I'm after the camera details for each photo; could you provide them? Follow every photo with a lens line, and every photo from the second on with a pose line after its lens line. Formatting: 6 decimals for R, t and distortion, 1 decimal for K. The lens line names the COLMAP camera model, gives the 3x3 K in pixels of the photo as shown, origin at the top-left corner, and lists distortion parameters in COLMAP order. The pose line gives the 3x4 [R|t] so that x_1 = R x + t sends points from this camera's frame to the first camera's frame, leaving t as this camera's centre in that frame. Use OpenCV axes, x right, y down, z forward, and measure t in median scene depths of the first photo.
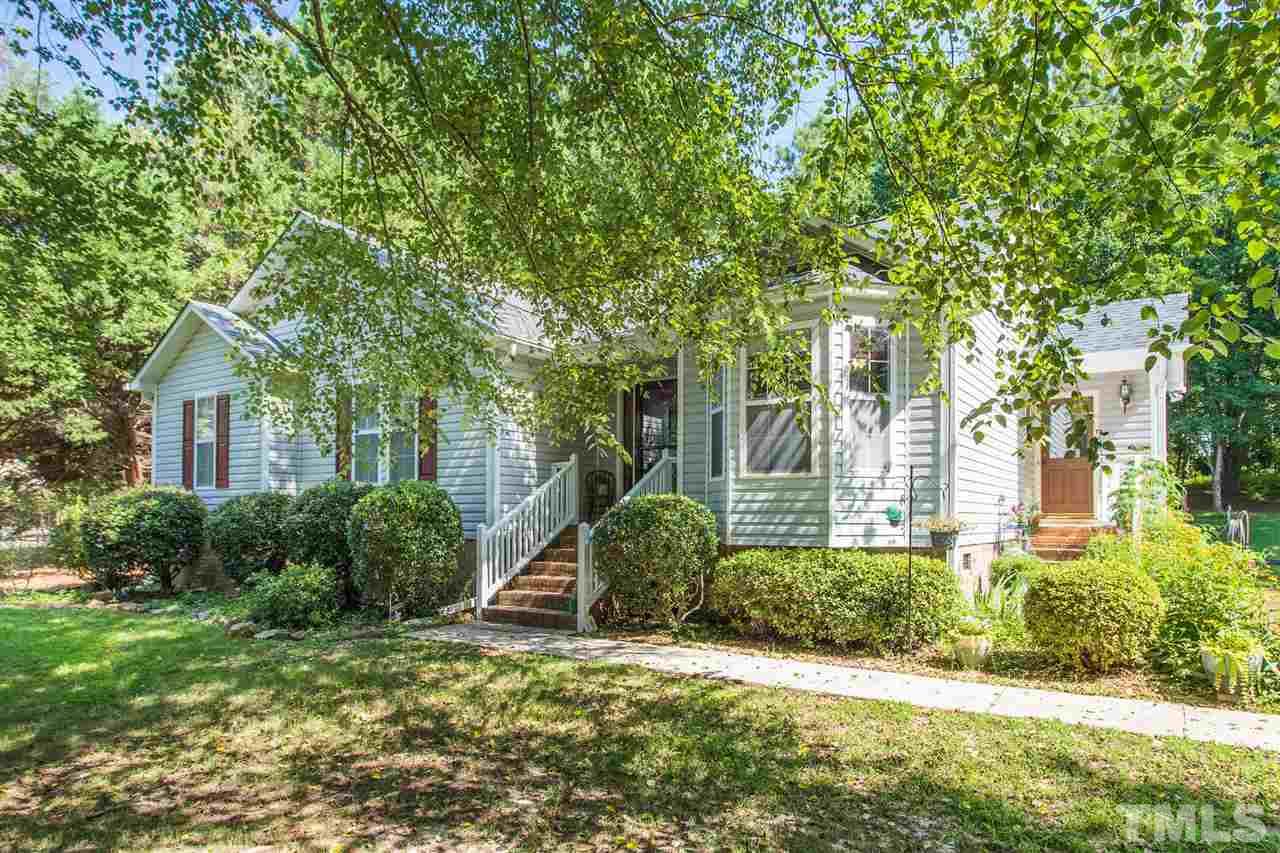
lens RADIAL K [[775.7, 0, 639.3], [0, 775.7, 382.8], [0, 0, 1]] dist [0.005396, 0.001307]
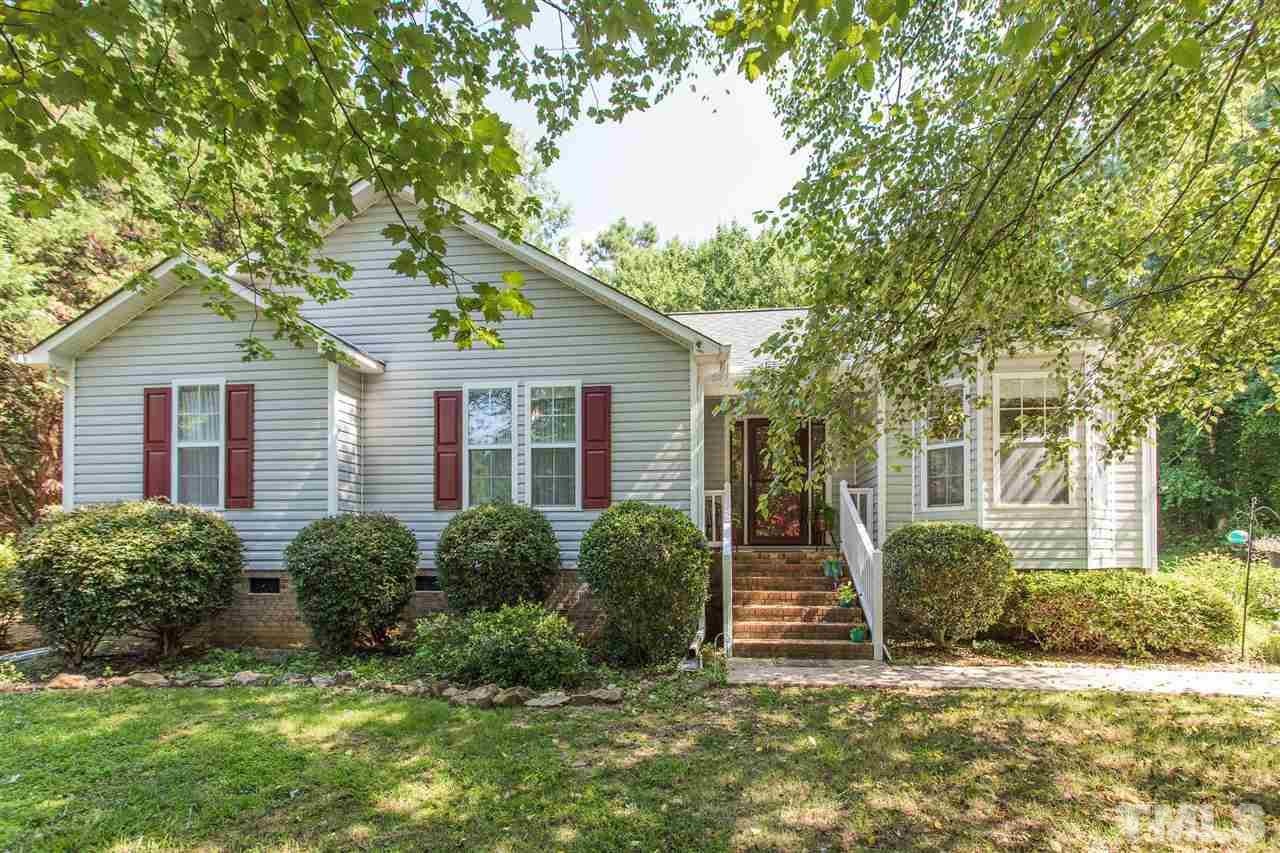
lens RADIAL K [[612.1, 0, 641.2], [0, 612.1, 426.0], [0, 0, 1]] dist [0.002985, 0.000766]
pose [[0.884367, 0.086078, 0.458787, -0.750257], [-0.074543, 0.996280, -0.043232, 0.083145], [-0.460802, 0.004034, 0.887494, 0.462471]]
